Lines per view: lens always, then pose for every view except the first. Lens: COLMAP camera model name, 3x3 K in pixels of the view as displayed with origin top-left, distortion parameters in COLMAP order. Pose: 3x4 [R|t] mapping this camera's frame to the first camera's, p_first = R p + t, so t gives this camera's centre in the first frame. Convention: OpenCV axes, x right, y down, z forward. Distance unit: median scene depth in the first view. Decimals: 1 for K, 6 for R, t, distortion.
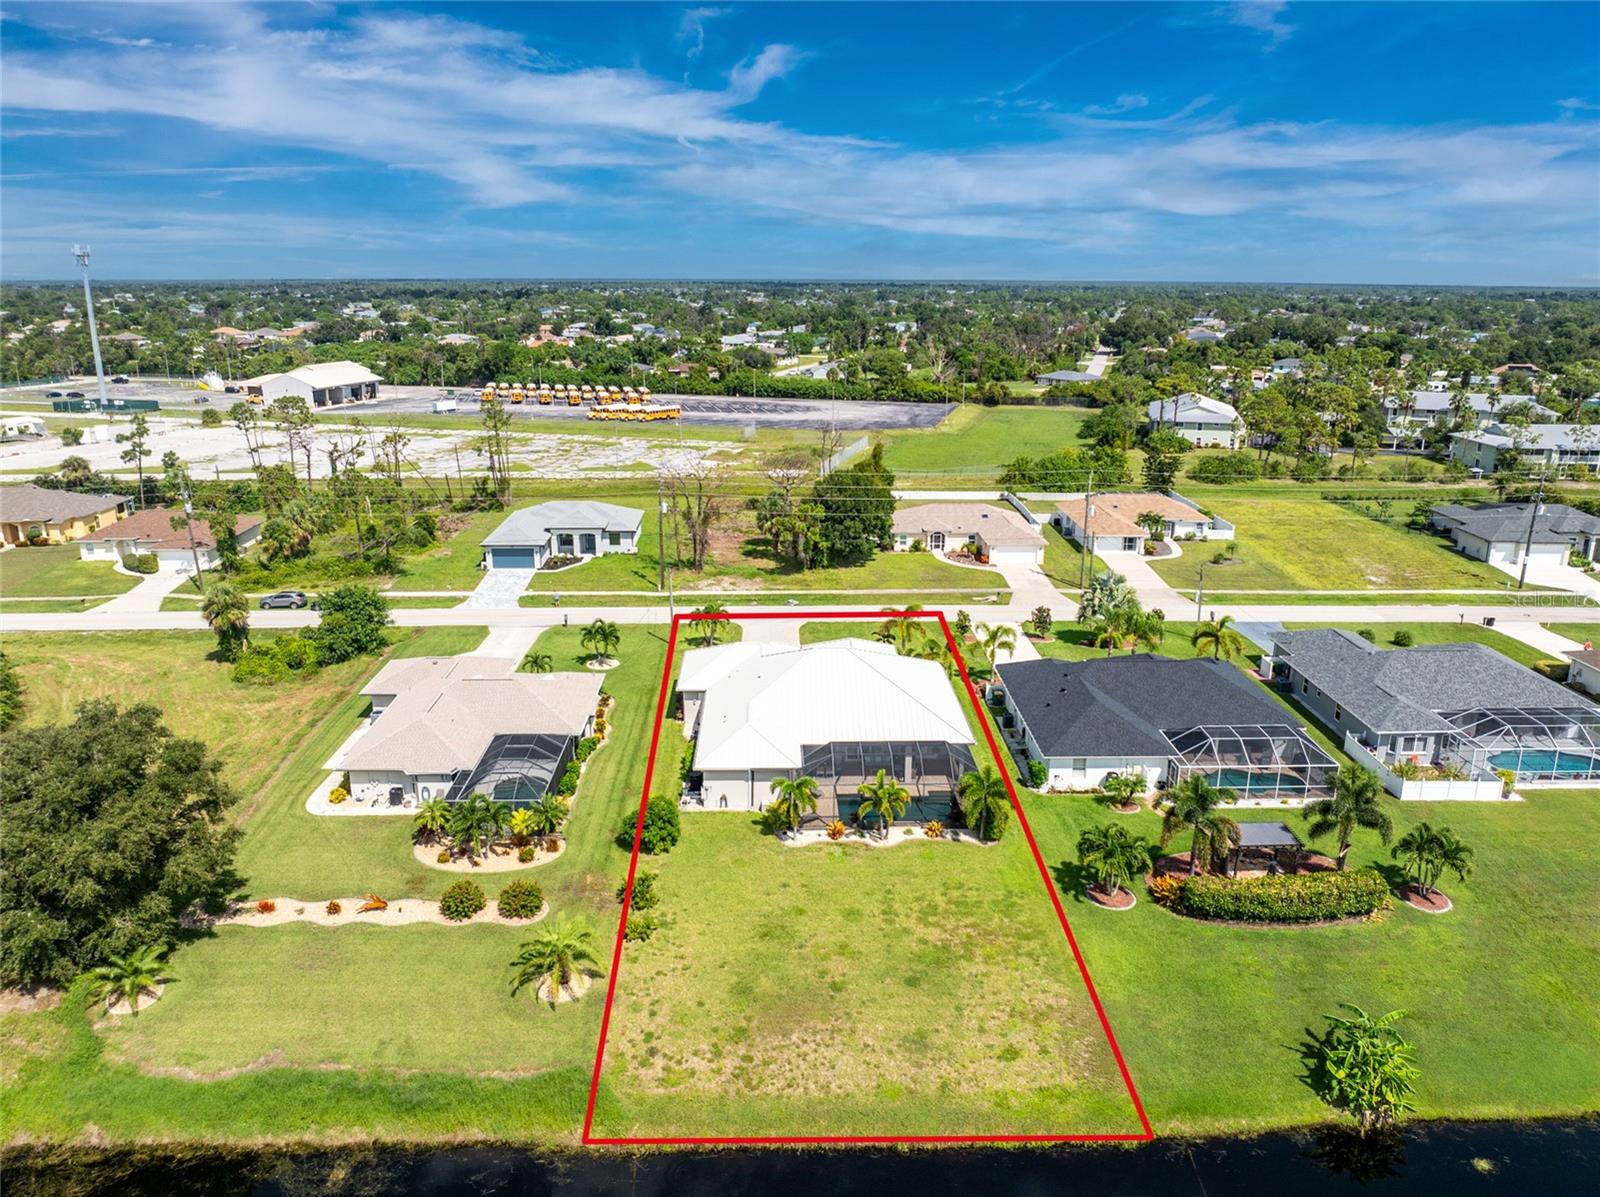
lens RADIAL K [[1140.3, 0, 806.7], [0, 1140.3, 572.1], [0, 0, 1]] dist [-0.033635, -0.008040]
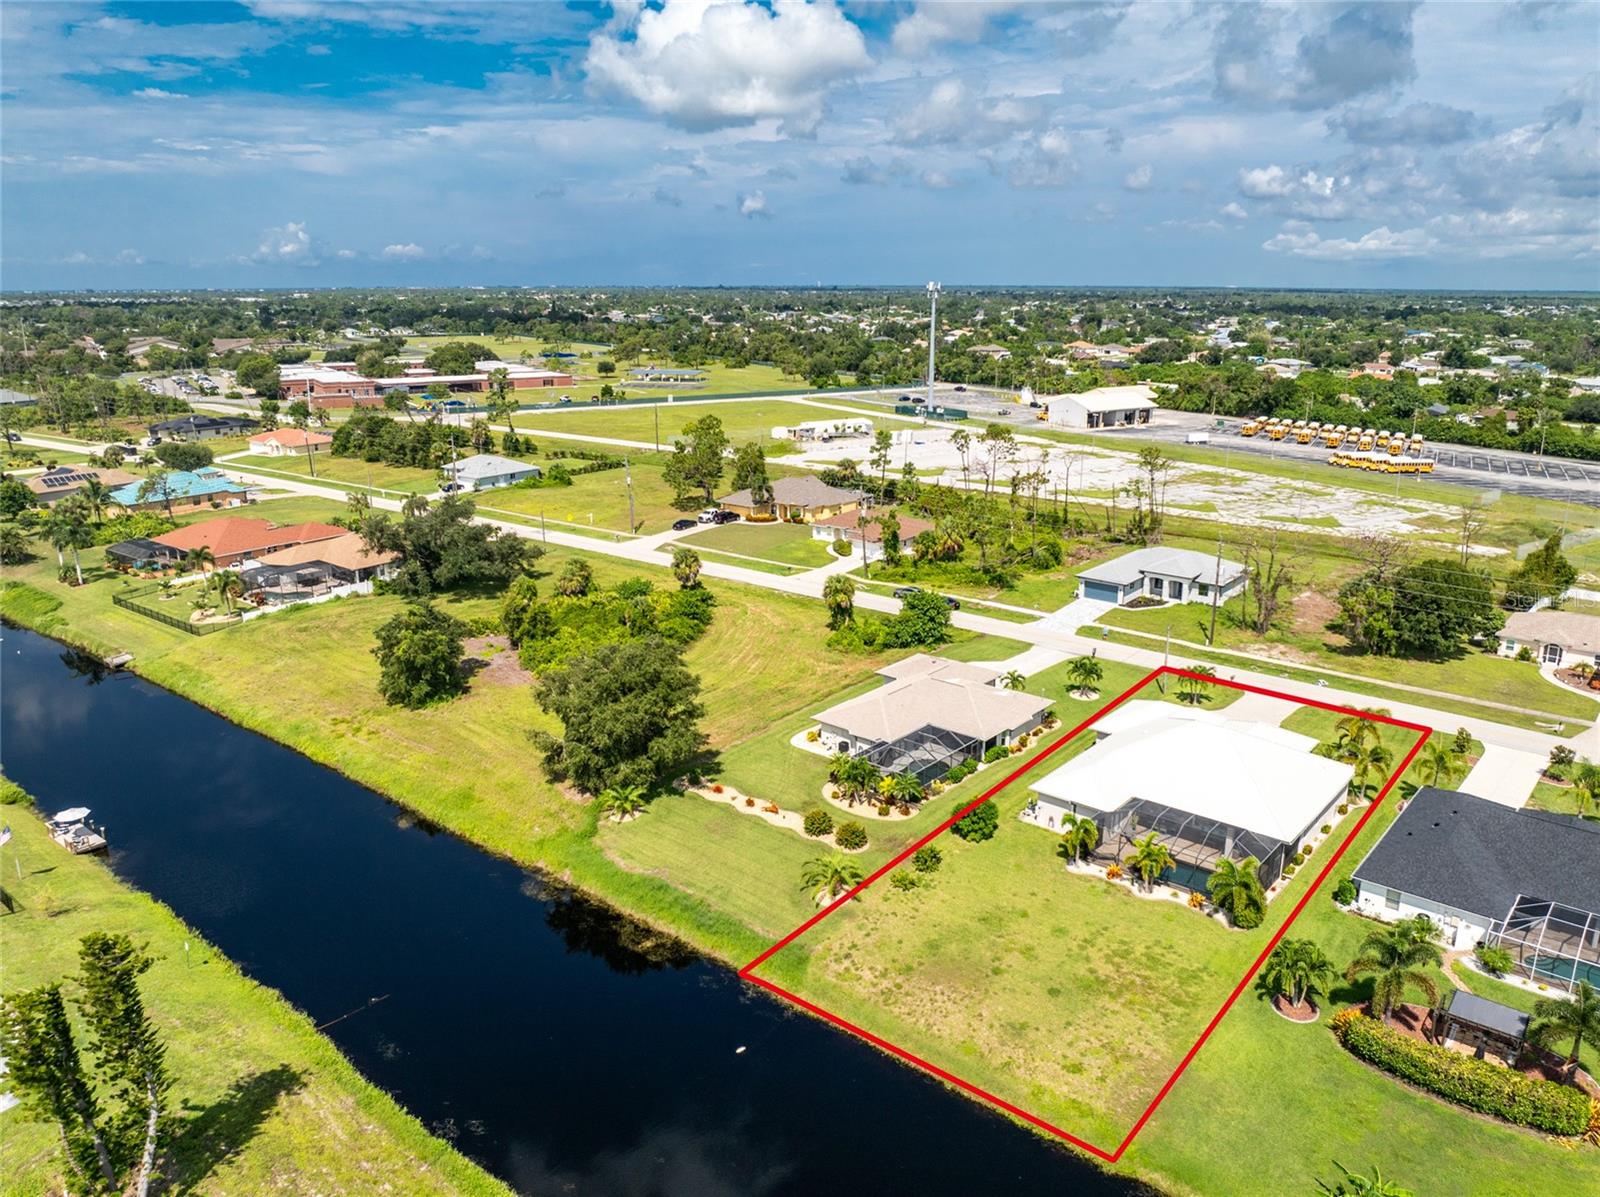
lens RADIAL K [[1150.7, 0, 808.5], [0, 1150.7, 573.3], [0, 0, 1]] dist [-0.033717, -0.008681]
pose [[0.742199, 0.159824, -0.650844, 0.283937], [-0.165327, 0.984798, 0.053298, -0.045894], [0.649467, 0.068045, 0.757339, -0.056720]]
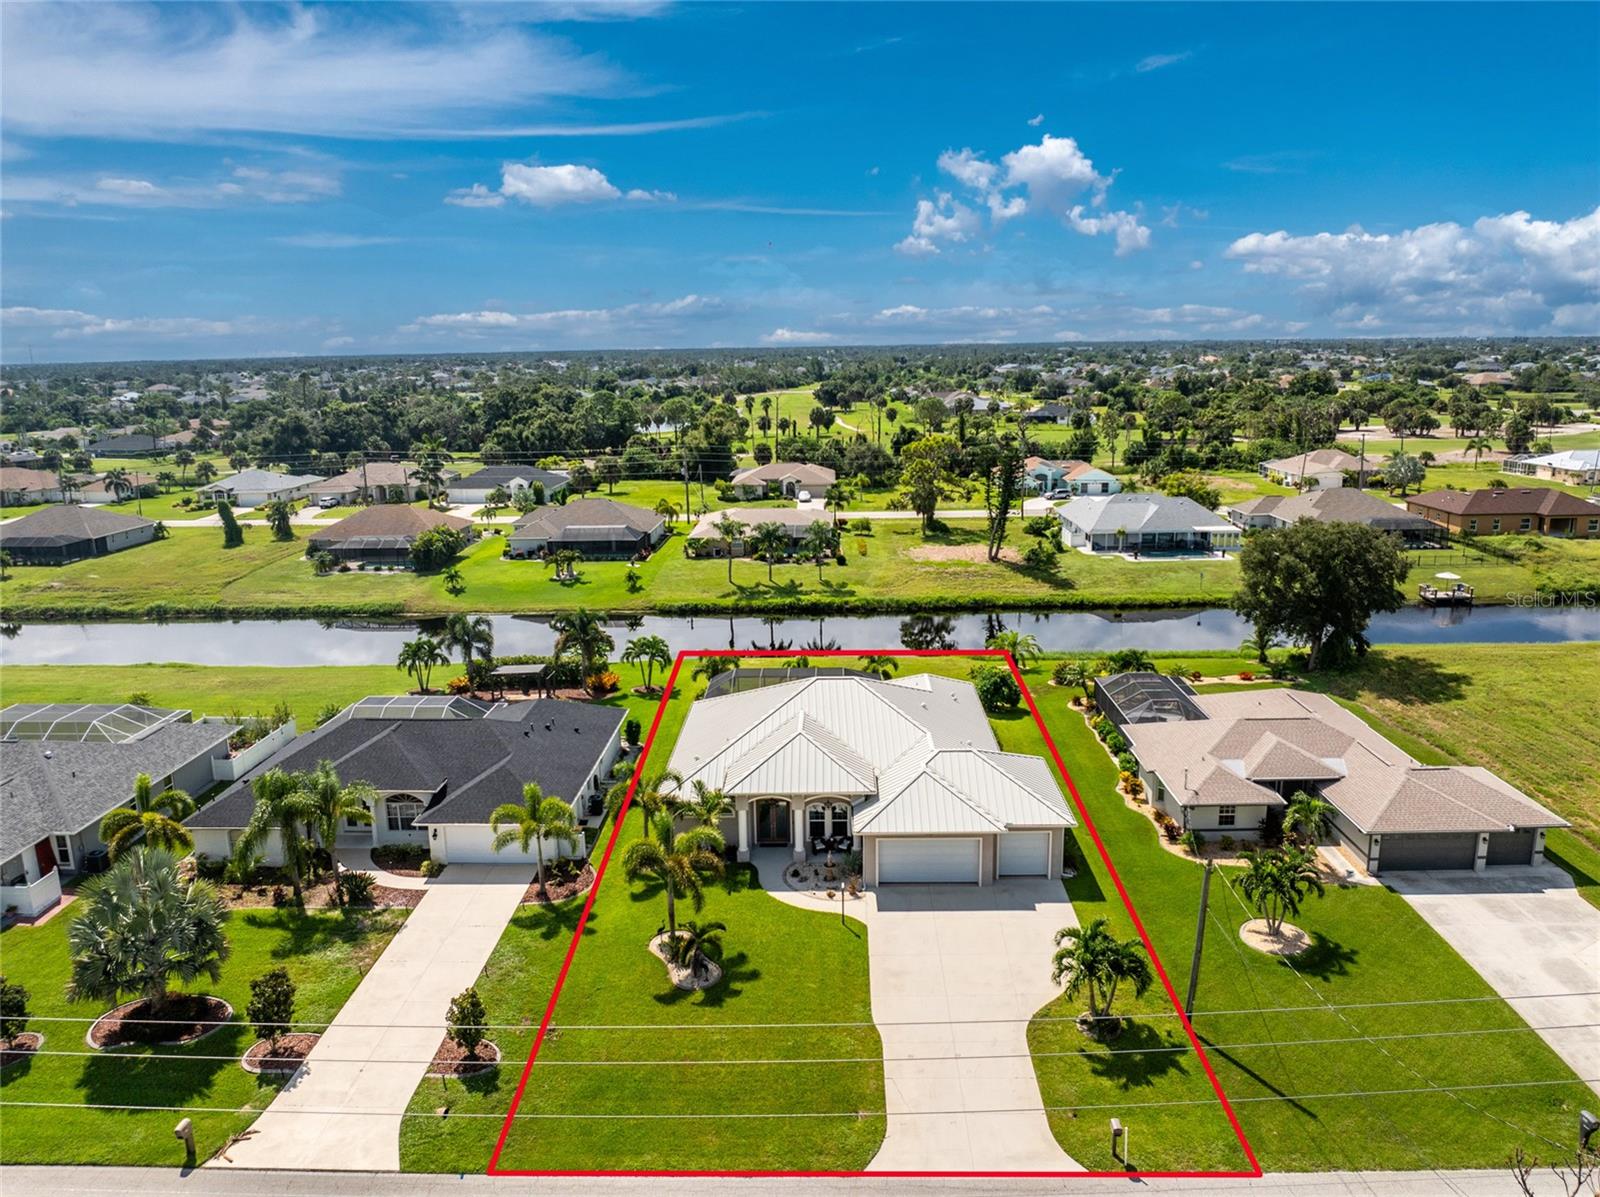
lens RADIAL K [[1140.3, 0, 806.7], [0, 1140.3, 572.1], [0, 0, 1]] dist [-0.033635, -0.008040]
pose [[-0.998498, 0.001807, 0.054753, -0.001387], [0.025468, 0.900195, 0.434742, -0.229706], [-0.048503, 0.435484, -0.898889, 1.123926]]
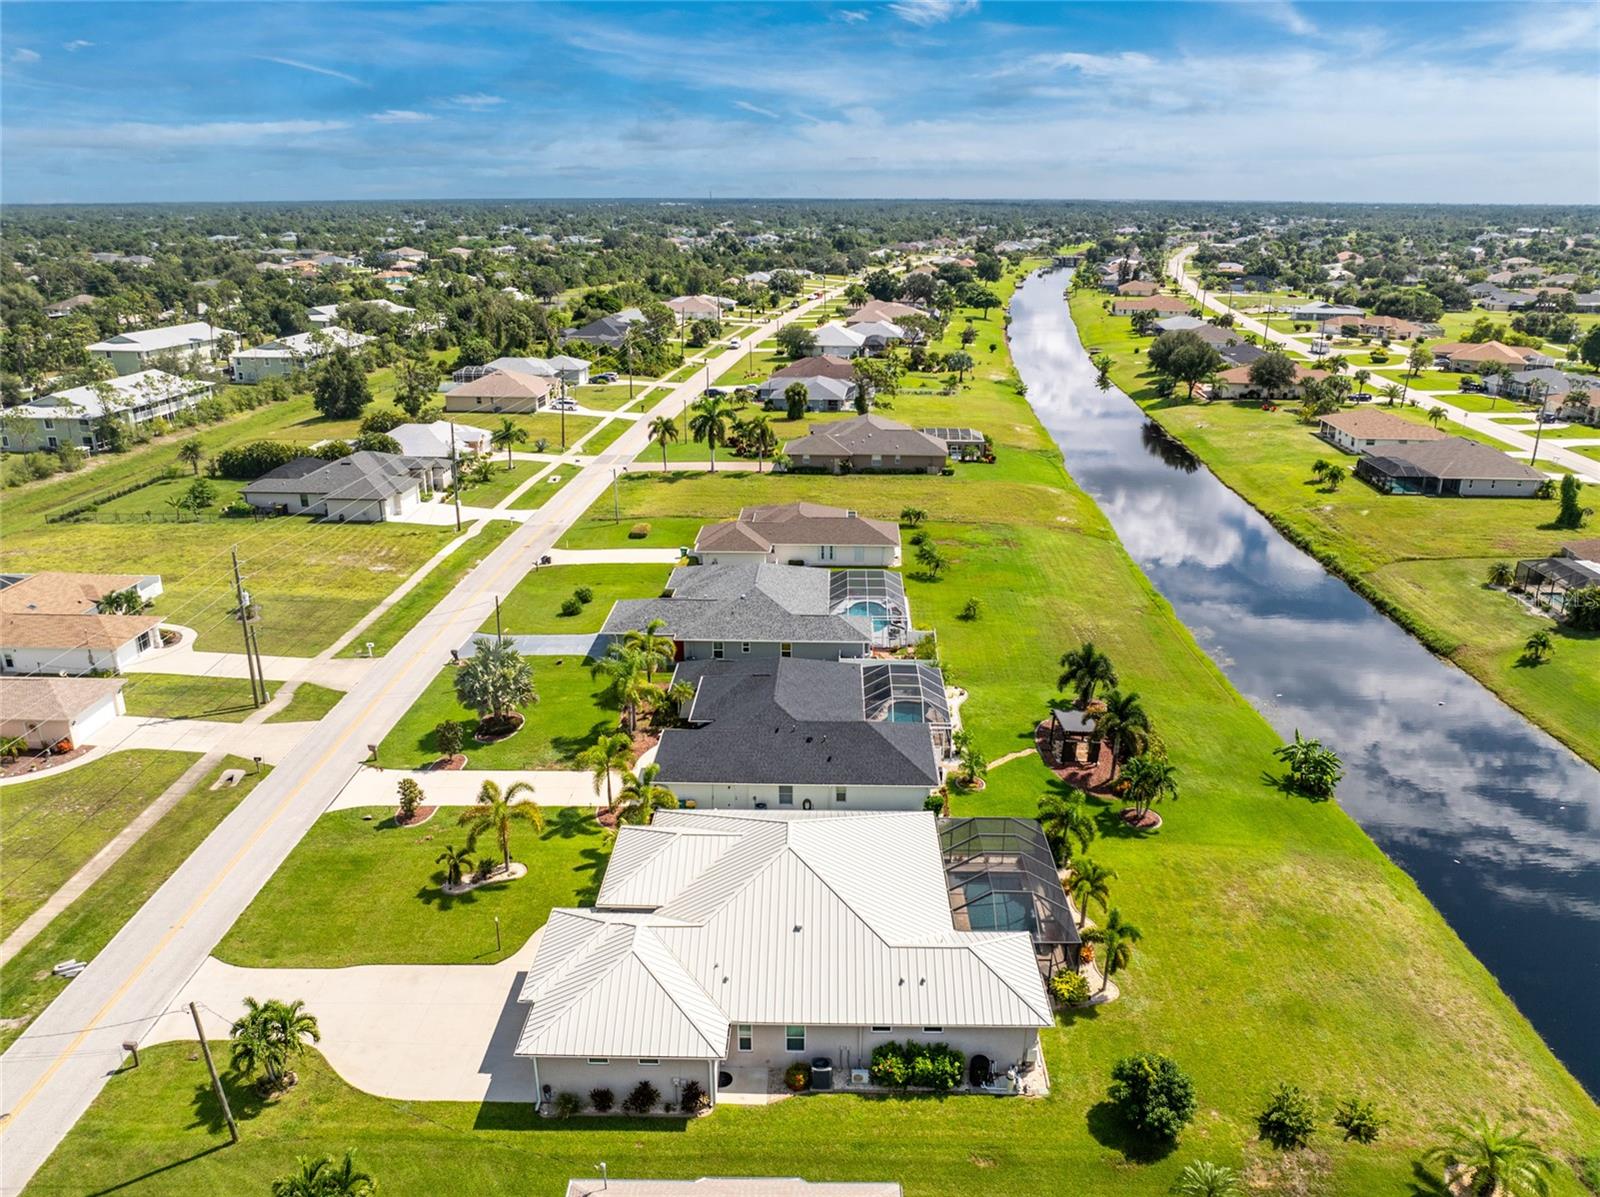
lens RADIAL K [[1151.5, 0, 806.0], [0, 1151.5, 580.4], [0, 0, 1]] dist [-0.036570, 0.003571]
pose [[0.047914, -0.319996, 0.946206, -0.398205], [0.249701, 0.921054, 0.298846, -0.190171], [-0.967137, 0.221950, 0.124035, 0.581570]]
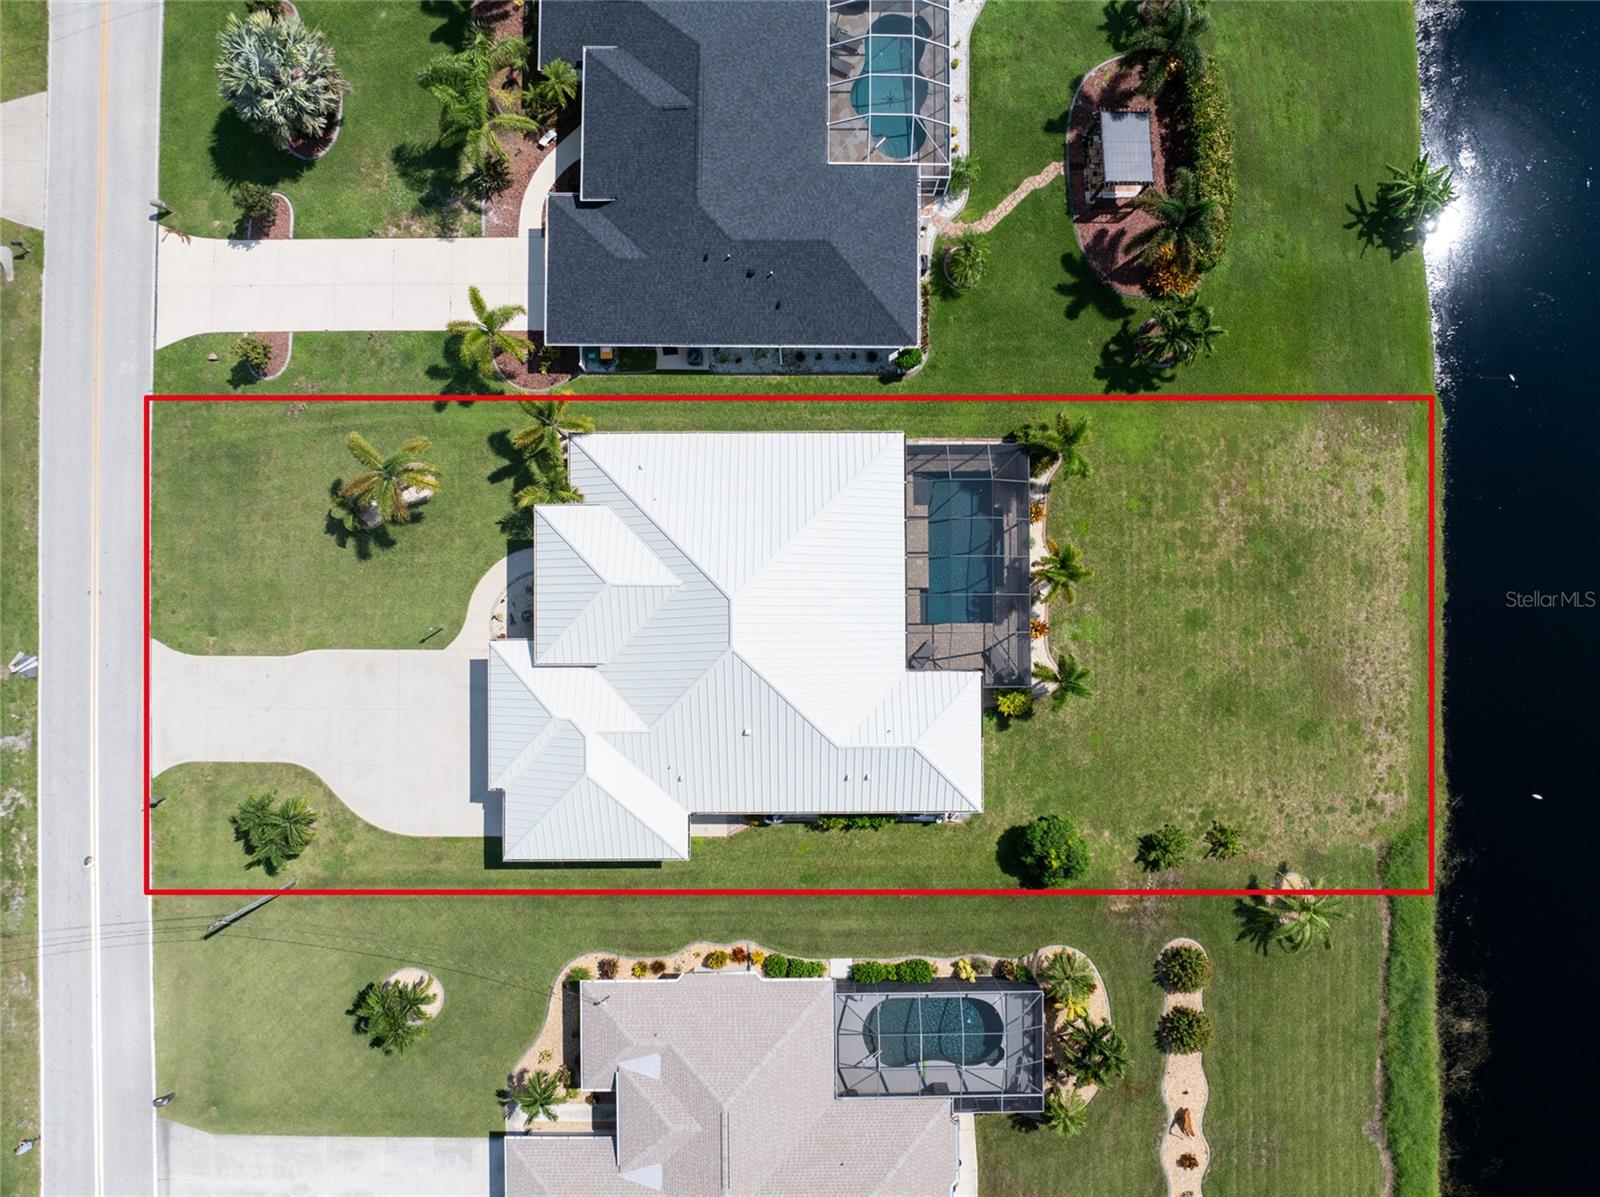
lens RADIAL K [[1140.3, 0, 806.7], [0, 1140.3, 572.1], [0, 0, 1]] dist [-0.033635, -0.008040]
pose [[0.026769, -0.999367, 0.023434, 0.024561], [0.244182, 0.029270, 0.969288, -0.354834], [-0.969360, -0.020225, 0.244811, 0.540826]]
